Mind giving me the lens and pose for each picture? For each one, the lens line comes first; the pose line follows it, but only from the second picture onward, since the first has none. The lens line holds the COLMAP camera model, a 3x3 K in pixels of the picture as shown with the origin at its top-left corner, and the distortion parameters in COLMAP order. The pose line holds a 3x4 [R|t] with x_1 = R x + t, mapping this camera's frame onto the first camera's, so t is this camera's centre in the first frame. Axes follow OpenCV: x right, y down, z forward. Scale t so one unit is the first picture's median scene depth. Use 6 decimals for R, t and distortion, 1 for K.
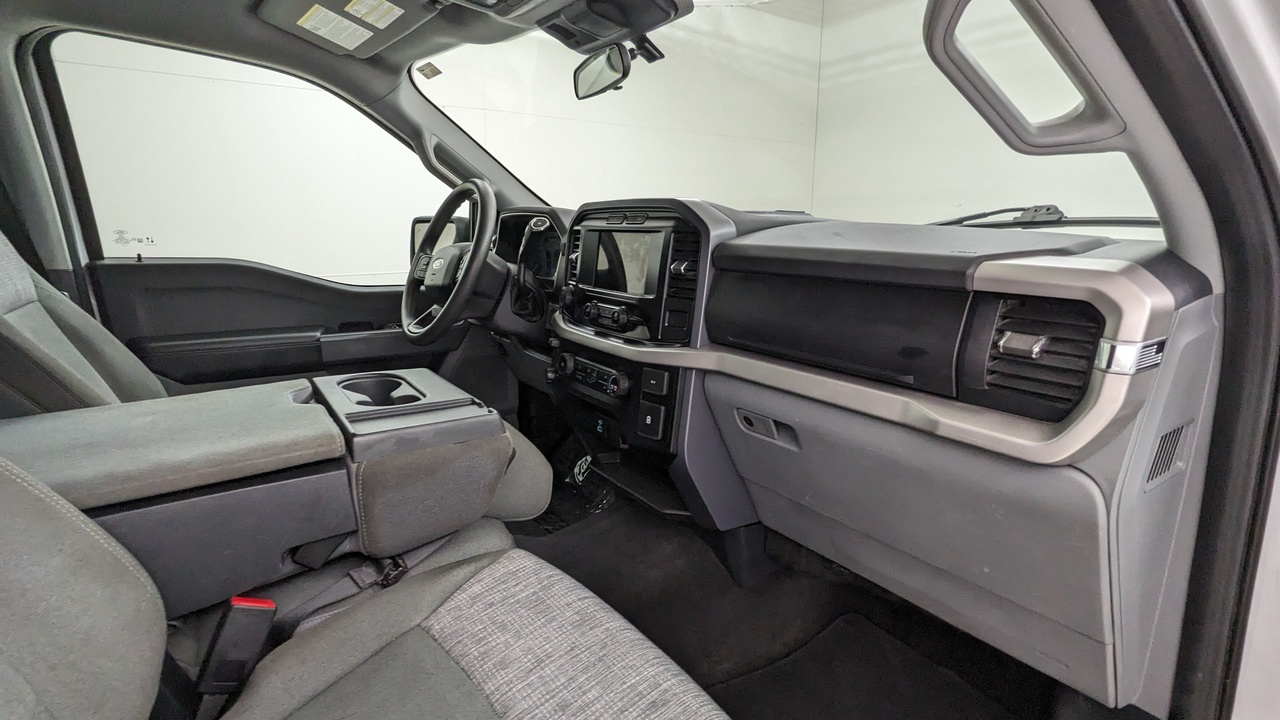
lens RADIAL K [[623.0, 0, 640.0], [0, 623.0, 360.0], [0, 0, 1]] dist [0.006943, -0.000418]
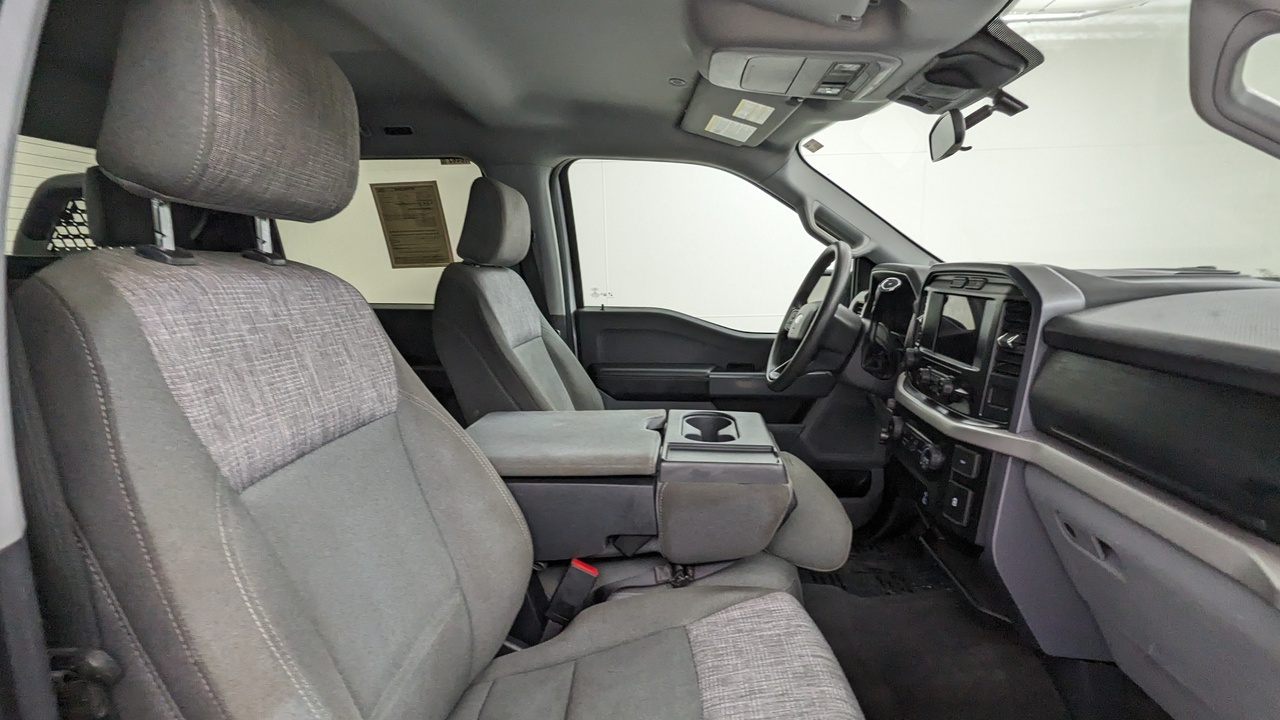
lens RADIAL K [[623.0, 0, 640.0], [0, 623.0, 360.0], [0, 0, 1]] dist [0.006943, -0.000418]
pose [[0.767653, 0.079150, -0.635960, 0.233758], [-0.115376, 0.993199, -0.015656, -0.045611], [0.630395, 0.085393, 0.771563, -0.027147]]
